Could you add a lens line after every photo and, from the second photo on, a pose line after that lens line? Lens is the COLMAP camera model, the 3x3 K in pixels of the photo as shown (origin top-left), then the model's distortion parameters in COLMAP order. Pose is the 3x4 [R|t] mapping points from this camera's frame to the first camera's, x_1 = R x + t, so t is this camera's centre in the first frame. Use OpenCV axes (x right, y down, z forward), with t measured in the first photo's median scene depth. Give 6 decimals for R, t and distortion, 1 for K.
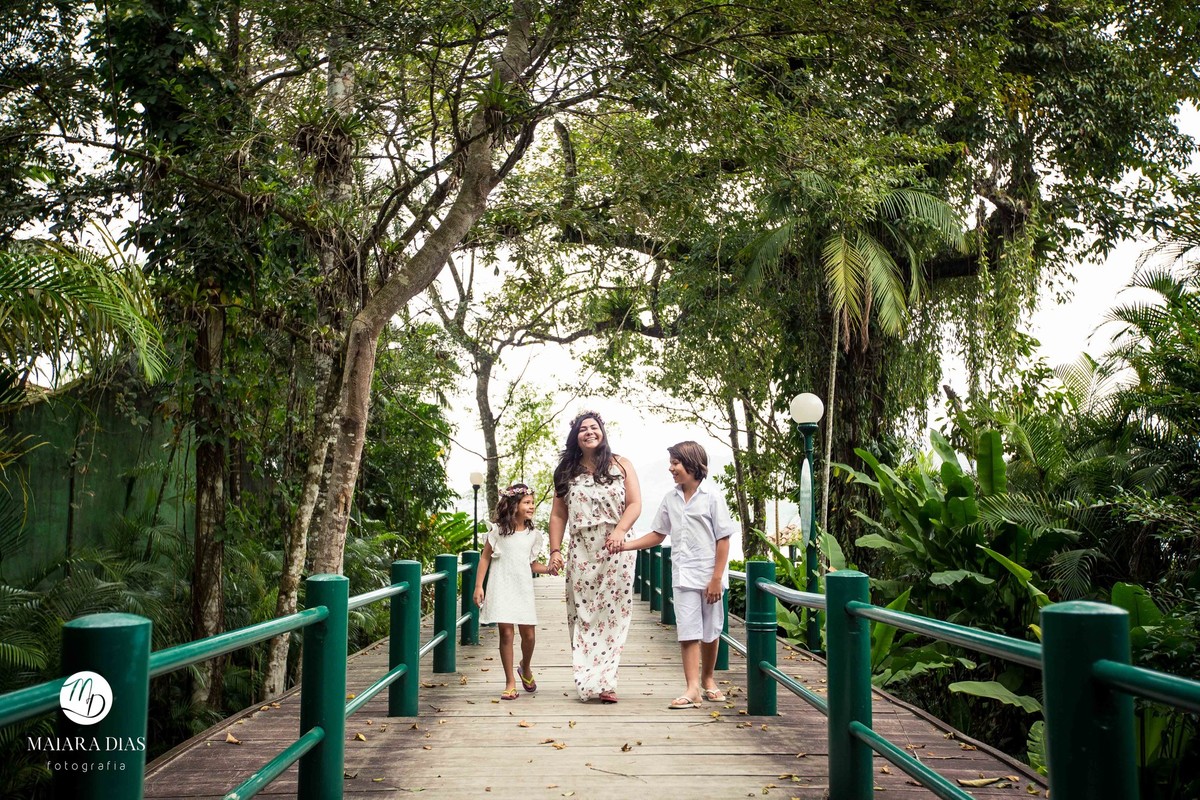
lens RADIAL K [[1206.5, 0, 602.3], [0, 1206.5, 398.1], [0, 0, 1]] dist [0.020334, 0.006223]
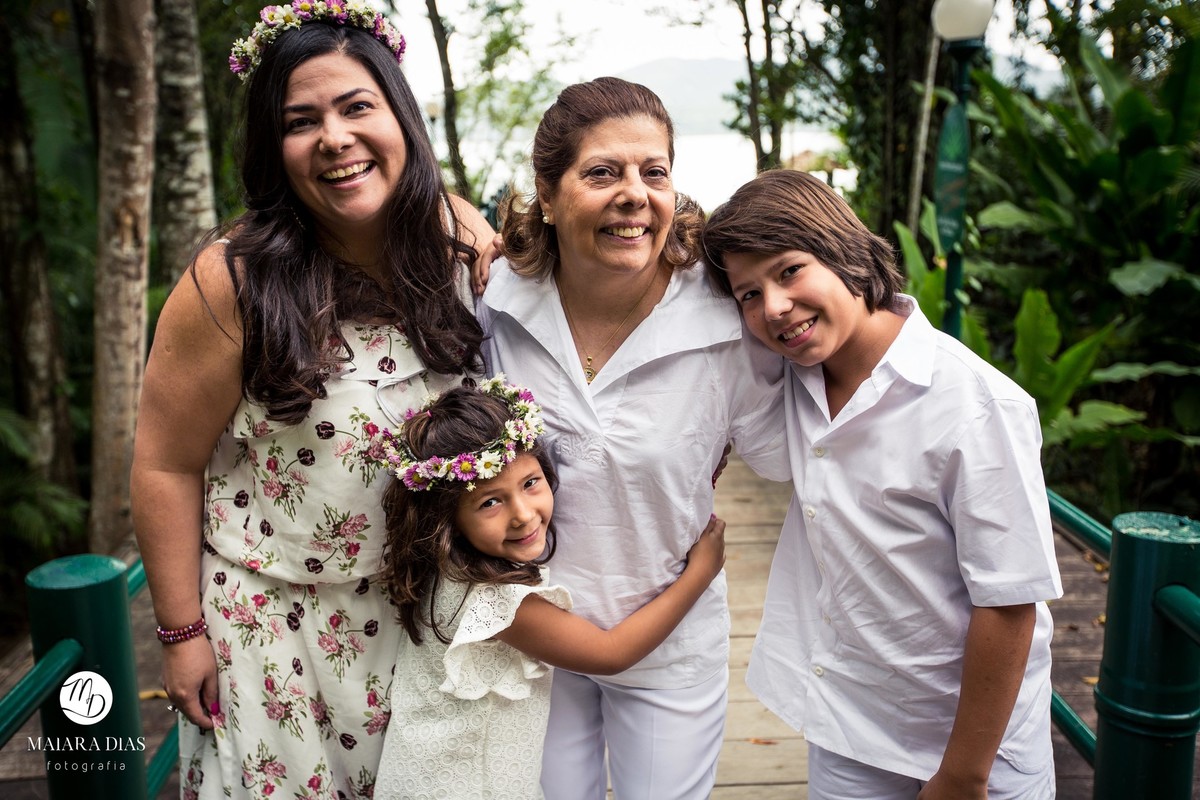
lens RADIAL K [[1206.5, 0, 602.3], [0, 1206.5, 398.1], [0, 0, 1]] dist [0.020334, 0.006223]
pose [[0.999613, -0.025117, 0.011999, -0.010157], [0.020043, 0.948585, 0.315888, -0.002940], [-0.019316, -0.315525, 0.948721, 0.293880]]
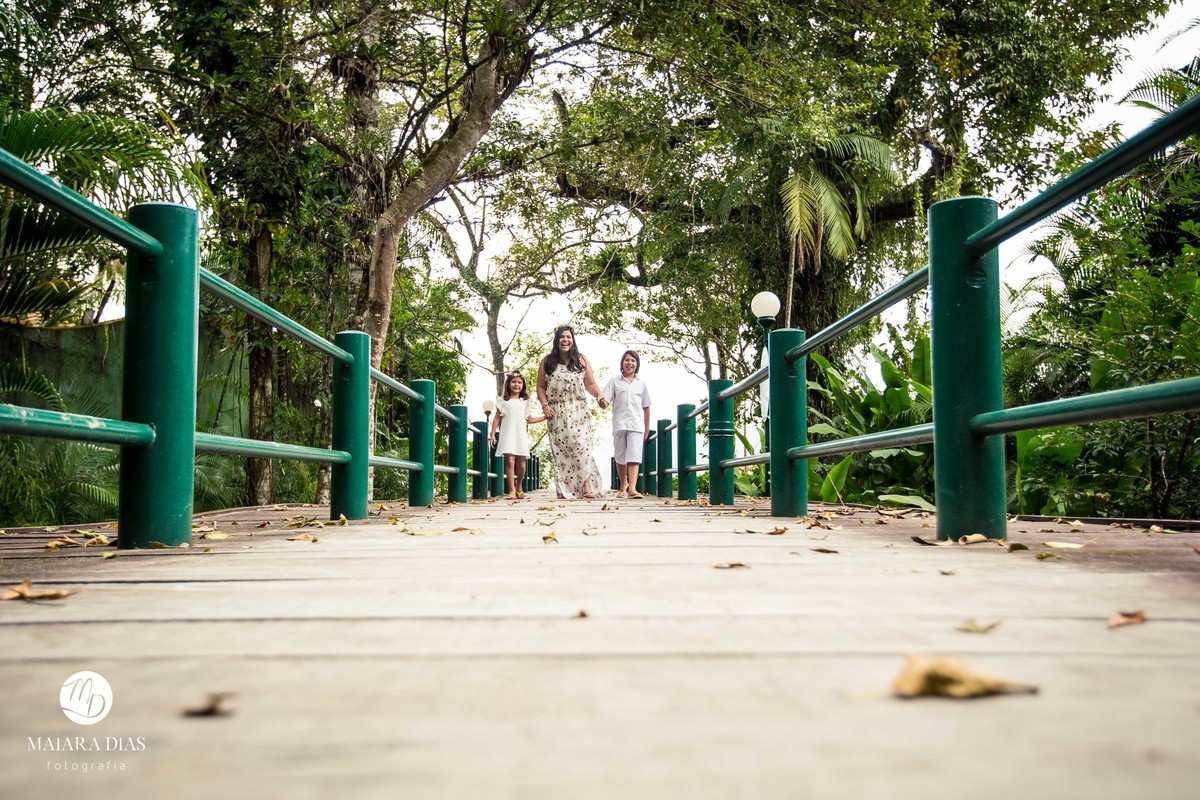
lens RADIAL K [[1035.6, 0, 597.7], [0, 1035.6, 404.8], [0, 0, 1]] dist [-0.008076, 0.002492]
pose [[0.999994, -0.003236, -0.001100, 0.004871], [0.003272, 0.999429, 0.033632, 0.052558], [0.000990, -0.033636, 0.999434, -0.008892]]
